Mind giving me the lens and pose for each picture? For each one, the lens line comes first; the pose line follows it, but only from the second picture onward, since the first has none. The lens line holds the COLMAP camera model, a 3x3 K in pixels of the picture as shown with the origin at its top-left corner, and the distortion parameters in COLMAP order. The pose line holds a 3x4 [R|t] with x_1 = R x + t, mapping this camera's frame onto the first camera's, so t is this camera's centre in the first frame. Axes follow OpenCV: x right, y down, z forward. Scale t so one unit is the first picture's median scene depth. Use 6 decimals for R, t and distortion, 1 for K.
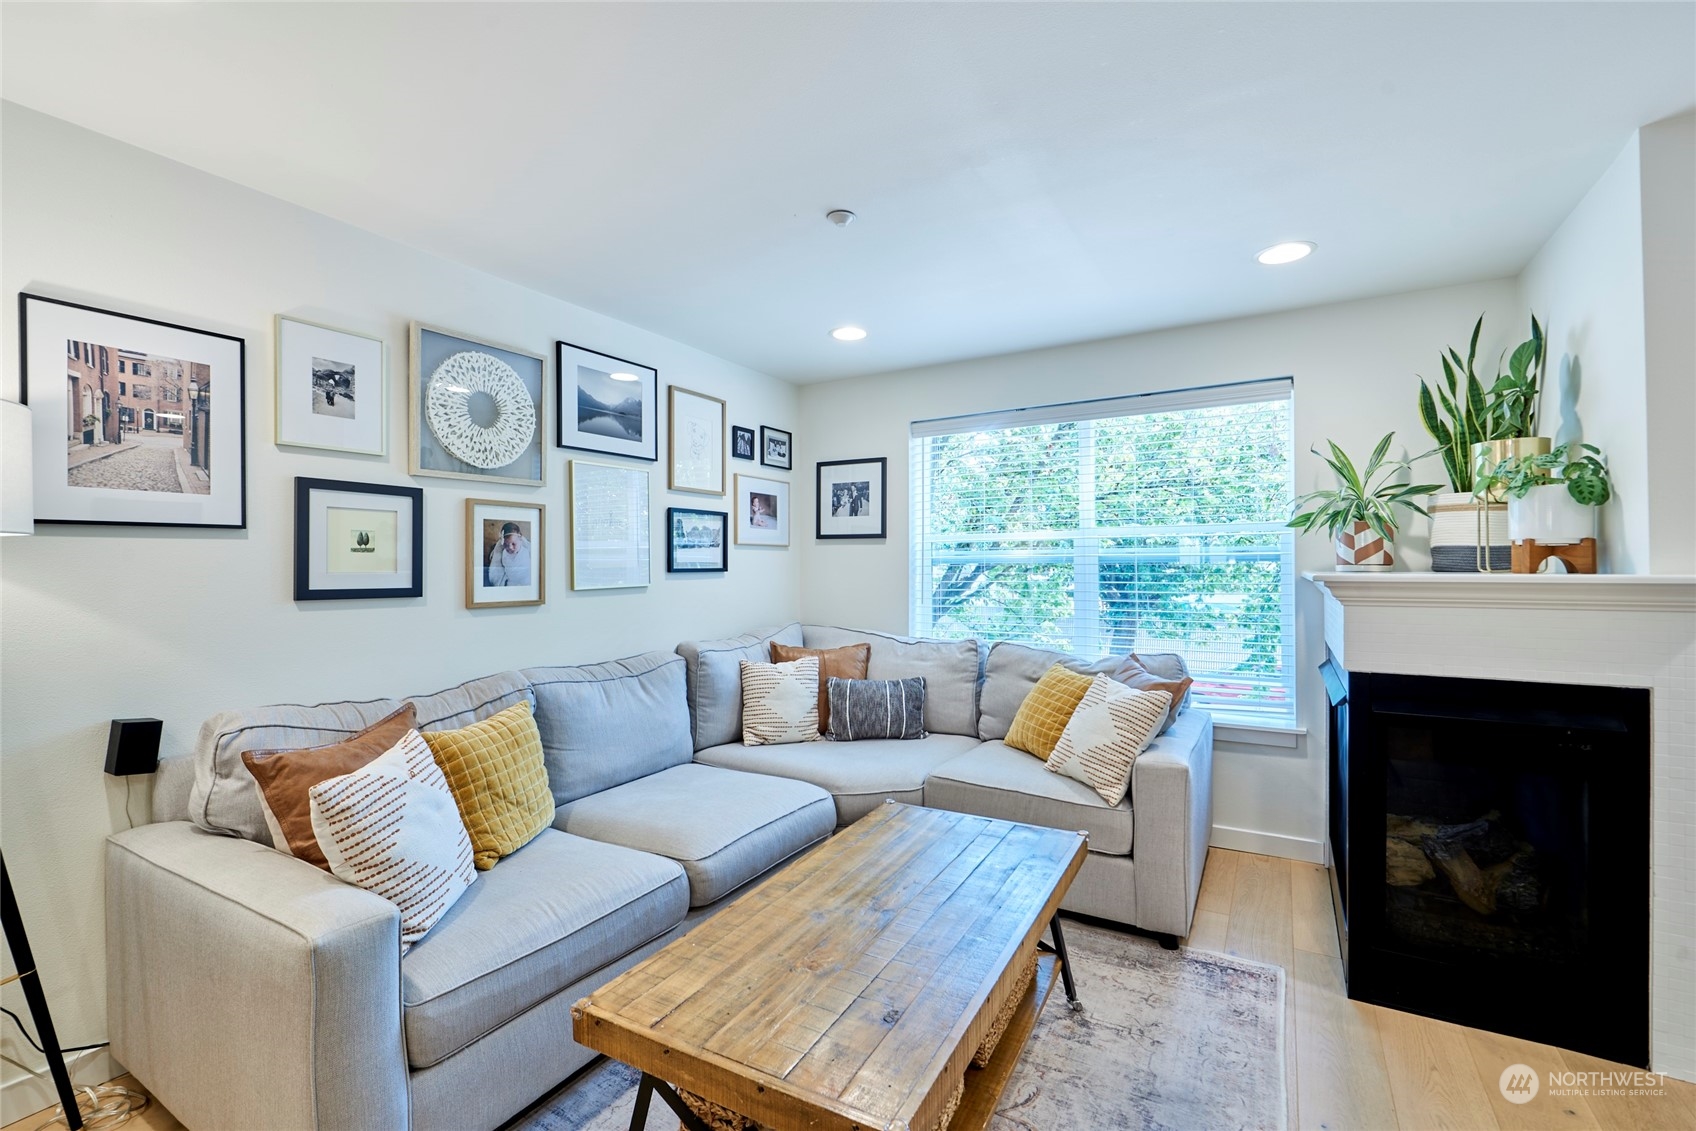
lens RADIAL K [[732.7, 0, 839.5], [0, 732.7, 563.0], [0, 0, 1]] dist [-0.014002, 0.002128]
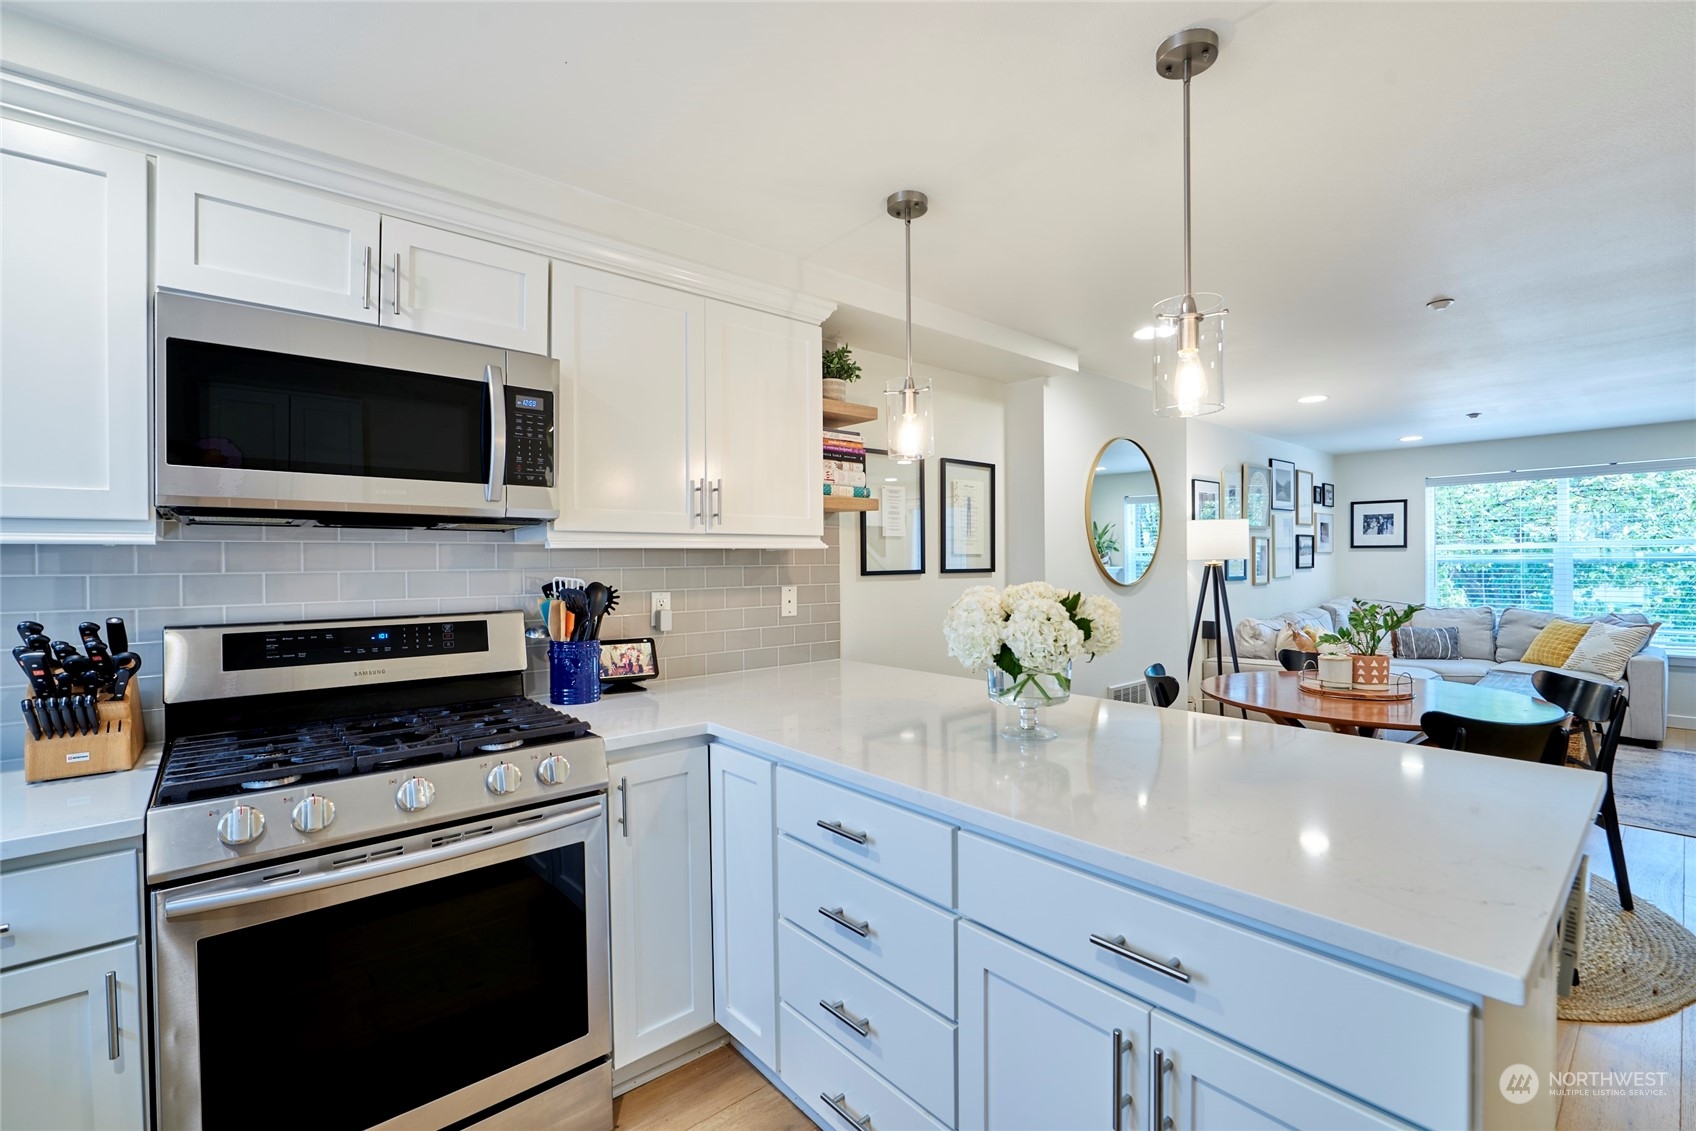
lens RADIAL K [[732.7, 0, 850.6], [0, 732.7, 564.8], [0, 0, 1]] dist [-0.014002, 0.002128]
pose [[0.950525, -0.002503, -0.310638, -0.756346], [0.005874, 0.999934, 0.009917, -0.022836], [0.310593, -0.011251, 0.950477, -1.168396]]
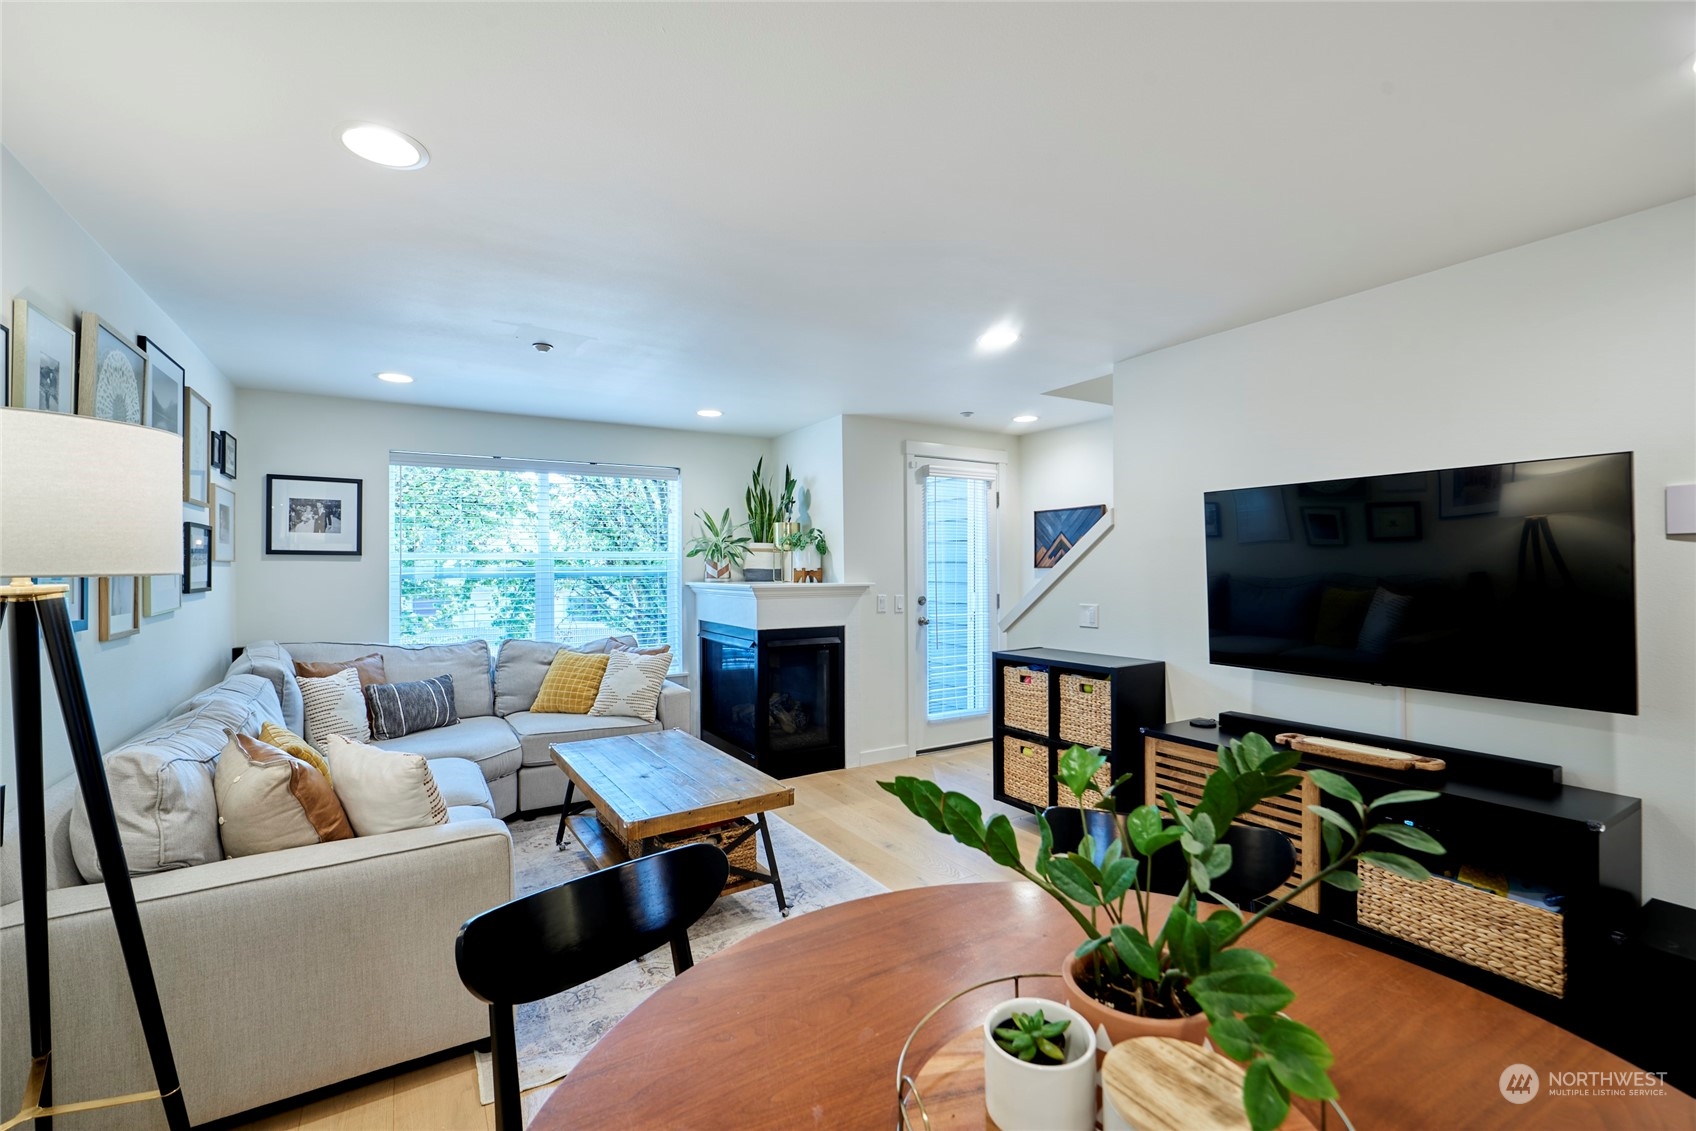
lens RADIAL K [[732.7, 0, 854.7], [0, 732.7, 566.6], [0, 0, 1]] dist [-0.014002, 0.002128]
pose [[0.461685, 0.002628, 0.887040, -0.655886], [-0.001882, 0.999996, -0.001982, -0.020432], [-0.887042, -0.000754, 0.461688, -0.147750]]
